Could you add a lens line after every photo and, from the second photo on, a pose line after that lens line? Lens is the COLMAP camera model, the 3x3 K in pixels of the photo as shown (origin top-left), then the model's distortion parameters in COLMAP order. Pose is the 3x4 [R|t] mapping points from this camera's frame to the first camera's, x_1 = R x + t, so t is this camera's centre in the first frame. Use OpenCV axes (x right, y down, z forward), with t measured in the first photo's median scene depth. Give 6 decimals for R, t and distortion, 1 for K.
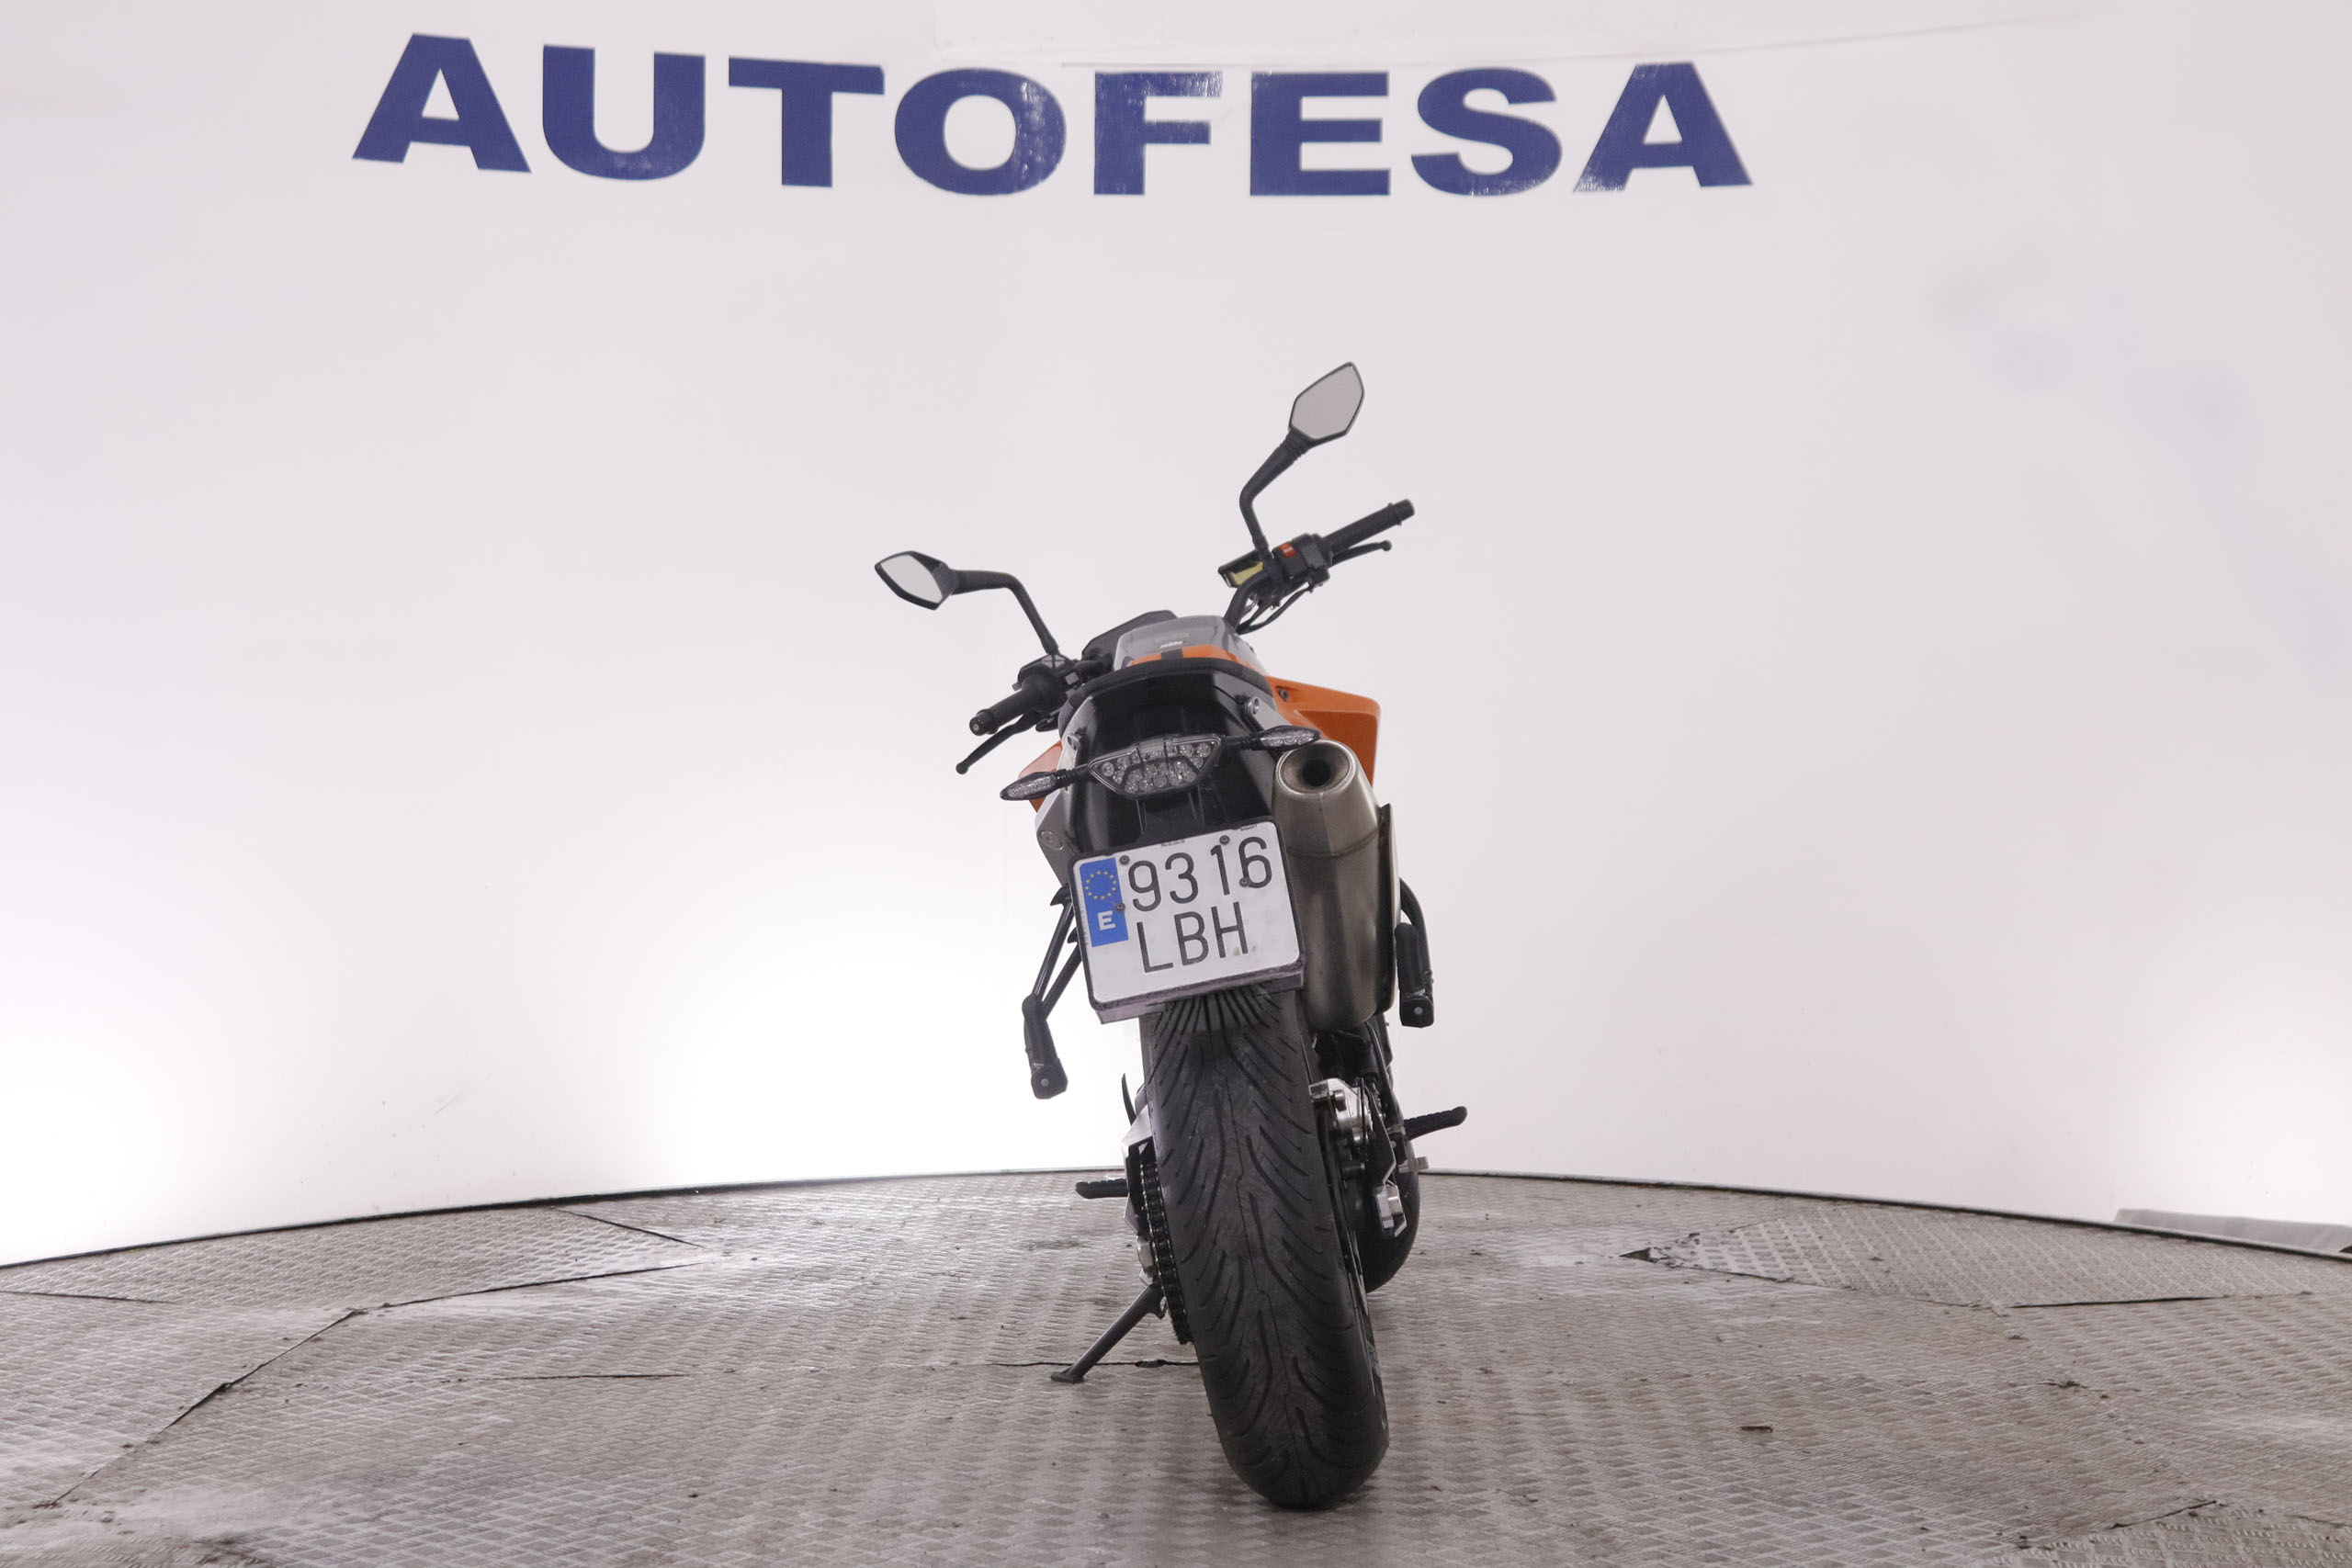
lens RADIAL K [[4007.5, 0, 1177.4], [0, 4007.5, 775.6], [0, 0, 1]] dist [-0.024390, 0.000000]
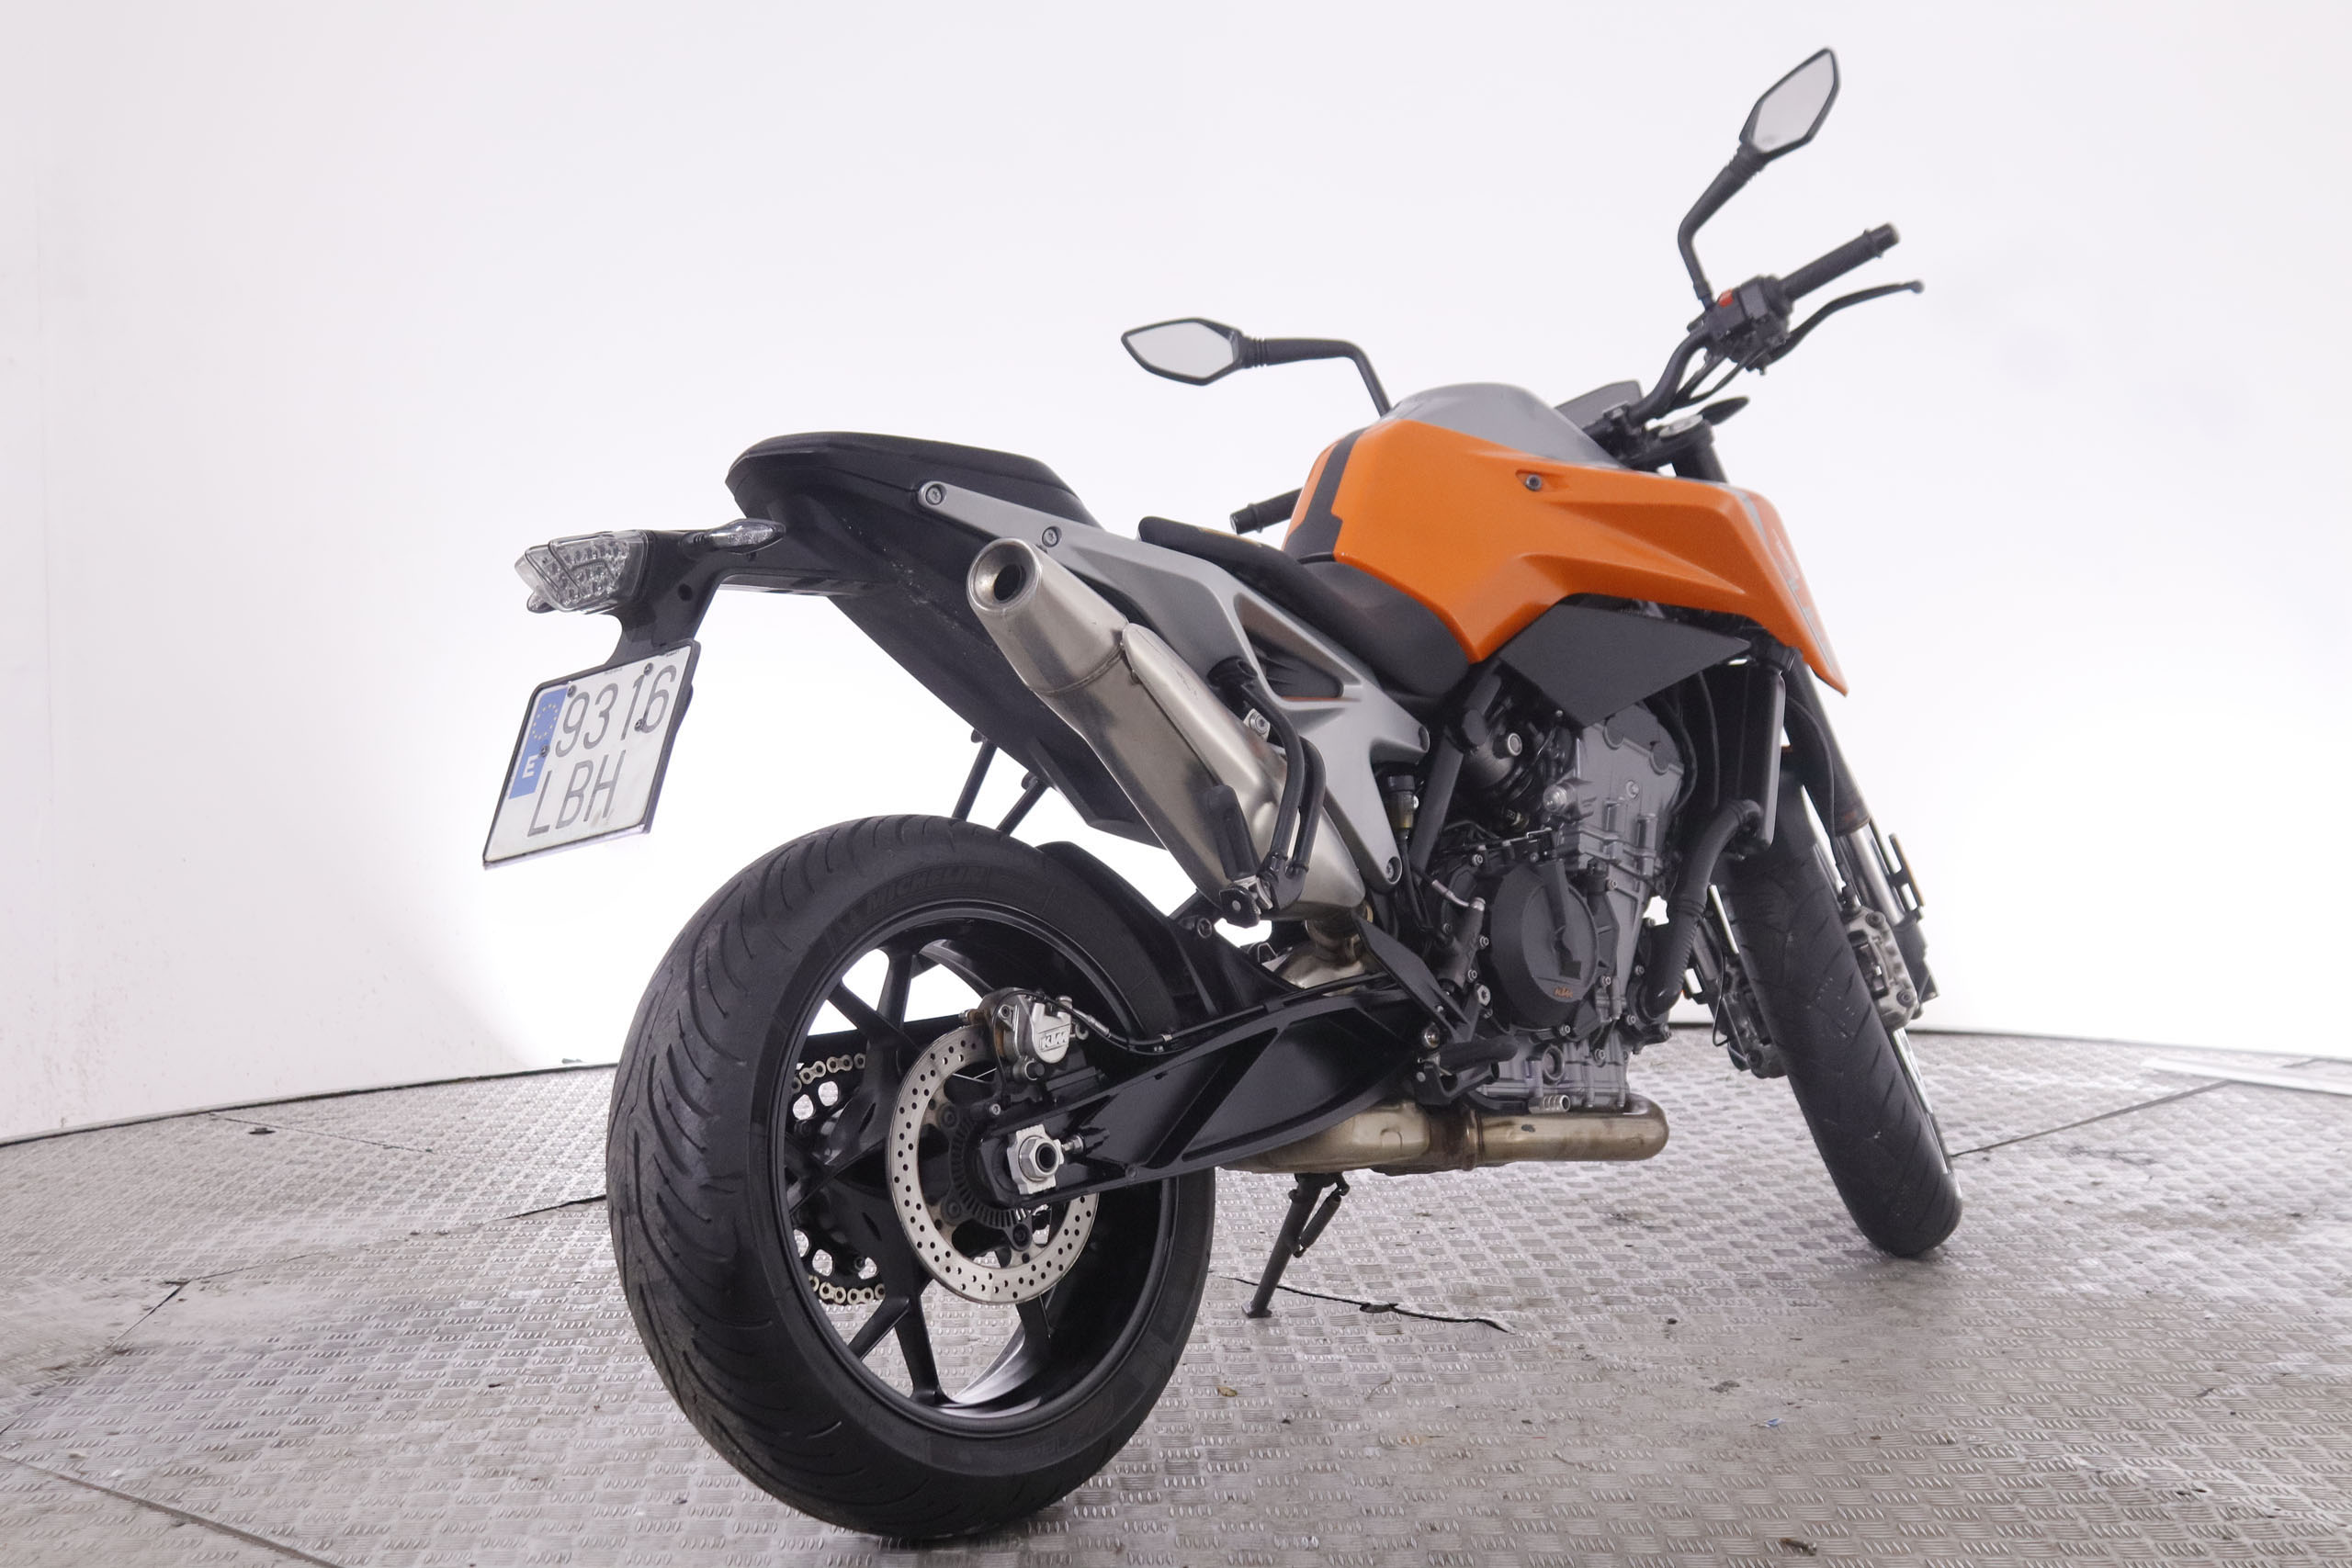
lens RADIAL K [[3265.5, 0, 1175.9], [0, 3265.5, 778.6], [0, 0, 1]] dist [-0.025055, 0.000000]
pose [[0.744634, 0.049913, -0.665604, 0.504473], [-0.008222, 0.997810, 0.065627, -0.004729], [0.667422, -0.043396, 0.743414, 0.605179]]
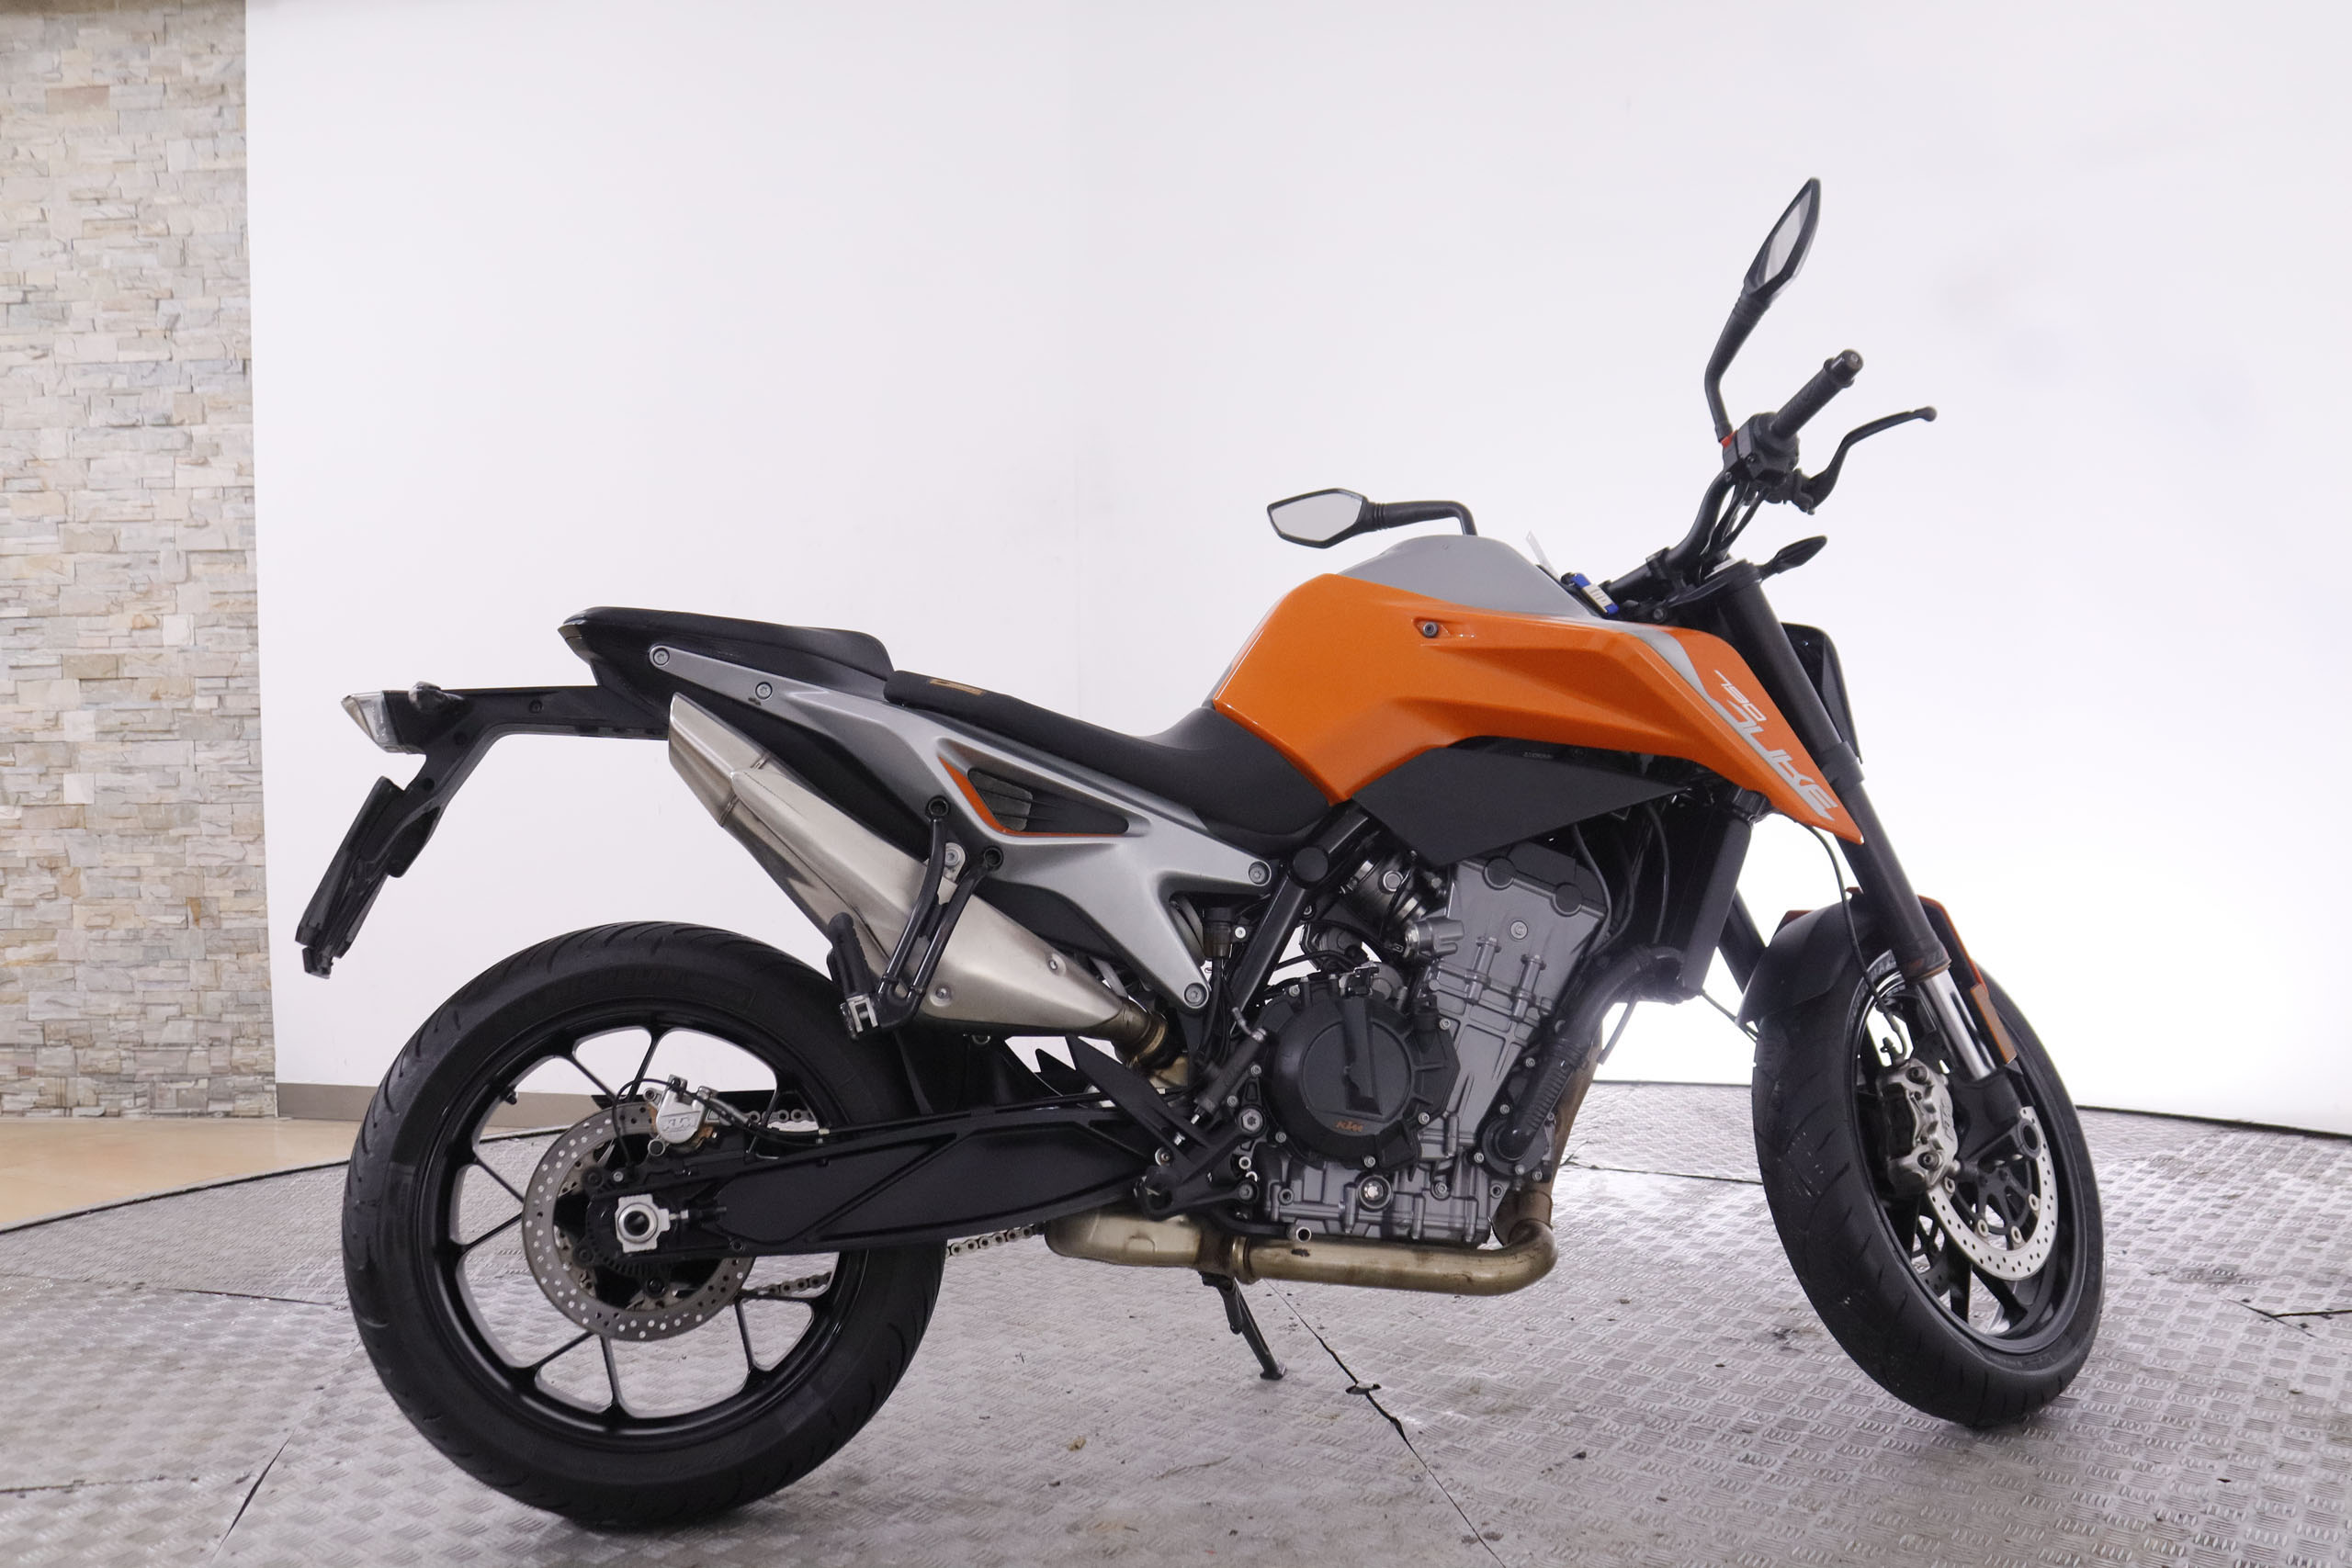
lens RADIAL K [[2293.5, 0, 1184.9], [0, 2293.5, 795.3], [0, 0, 1]] dist [-0.029282, 0.000000]
pose [[0.214242, 0.047084, -0.975645, 0.592034], [-0.003796, 0.998870, 0.047372, -0.010645], [0.976773, -0.006445, 0.214178, 1.076006]]
